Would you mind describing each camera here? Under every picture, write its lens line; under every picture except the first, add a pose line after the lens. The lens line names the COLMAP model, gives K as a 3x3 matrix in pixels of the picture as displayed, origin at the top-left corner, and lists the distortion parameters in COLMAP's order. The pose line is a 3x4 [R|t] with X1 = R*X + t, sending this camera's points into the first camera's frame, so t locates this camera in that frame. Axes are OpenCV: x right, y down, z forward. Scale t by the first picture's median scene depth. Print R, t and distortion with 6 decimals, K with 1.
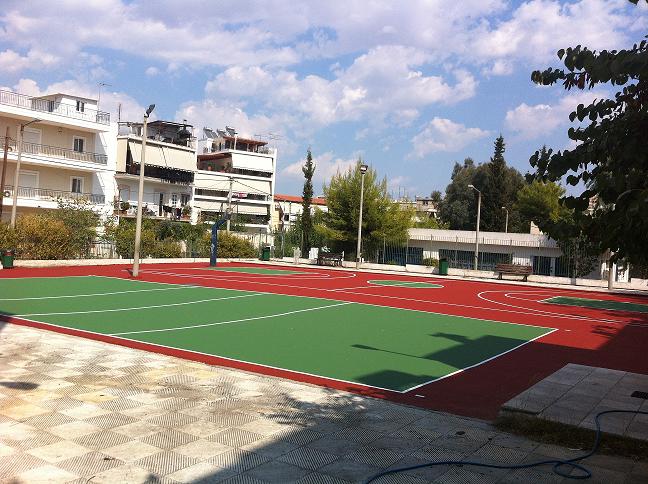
lens RADIAL K [[656.0, 0, 324.0], [0, 656.0, 242.0], [0, 0, 1]] dist [0.065537, -0.256207]
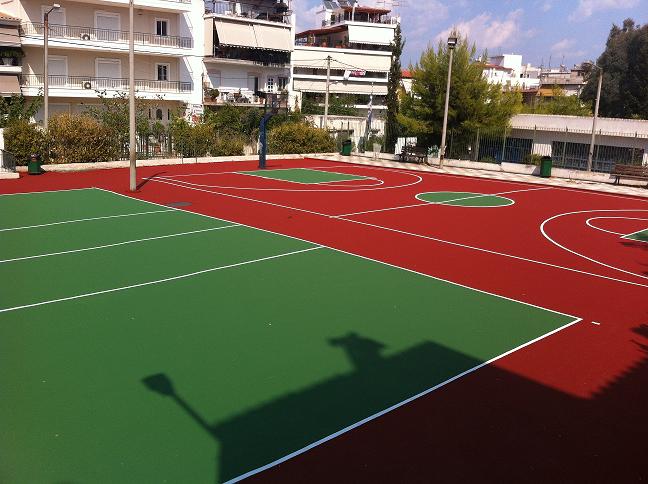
lens RADIAL K [[656.0, 0, 324.0], [0, 656.0, 242.0], [0, 0, 1]] dist [0.065537, -0.256207]
pose [[0.964947, 0.031866, -0.260503, 0.098376], [0.018497, 0.981875, 0.188624, -0.020689], [0.261792, -0.186831, 0.946868, 0.116677]]
